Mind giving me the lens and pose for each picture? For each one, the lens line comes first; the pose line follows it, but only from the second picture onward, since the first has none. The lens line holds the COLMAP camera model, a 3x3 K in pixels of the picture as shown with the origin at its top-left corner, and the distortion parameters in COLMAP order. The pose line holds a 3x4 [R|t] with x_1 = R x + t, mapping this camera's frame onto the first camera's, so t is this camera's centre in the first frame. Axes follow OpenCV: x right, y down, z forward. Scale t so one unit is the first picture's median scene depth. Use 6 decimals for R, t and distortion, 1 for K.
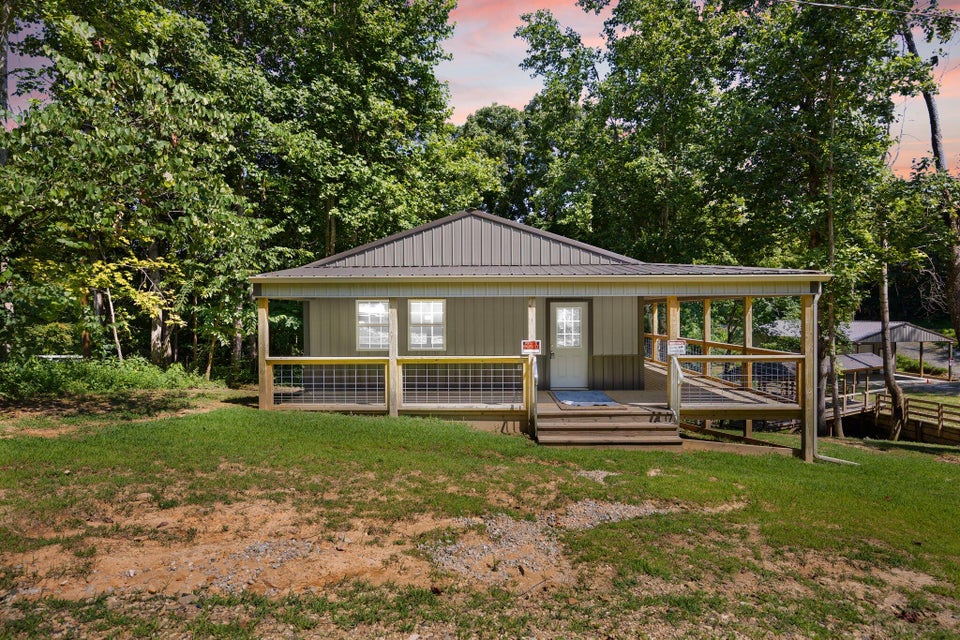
lens RADIAL K [[502.1, 0, 480.0], [0, 502.1, 320.0], [0, 0, 1]] dist [-0.010620, -0.000749]
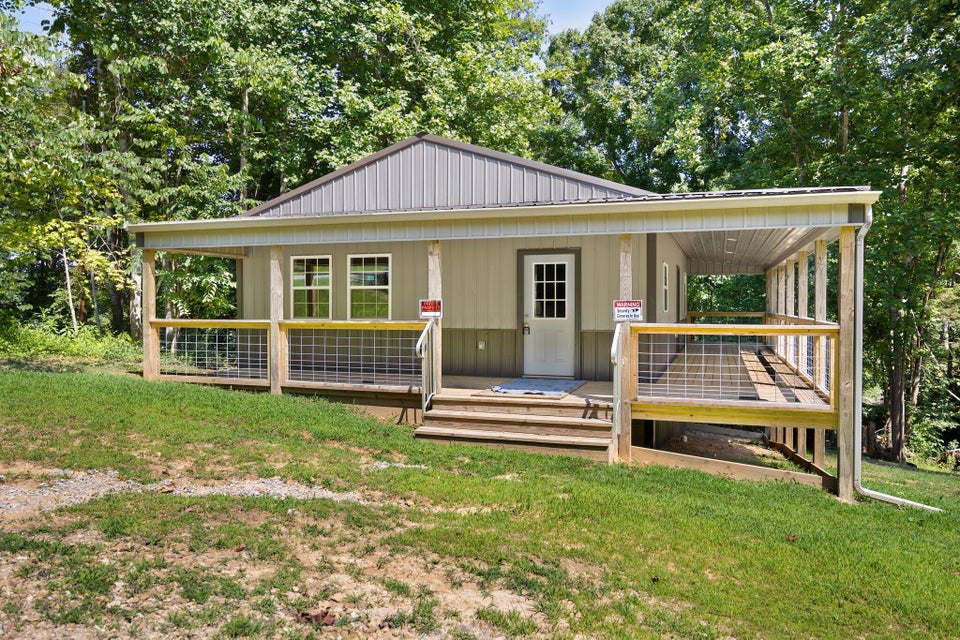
lens RADIAL K [[693.6, 0, 477.9], [0, 693.6, 302.8], [0, 0, 1]] dist [0.009340, 0.004541]
pose [[0.949503, 0.004786, -0.313720, 0.479928], [-0.009125, 0.999882, -0.012363, 0.056073], [0.313624, 0.014602, 0.949435, 0.043670]]
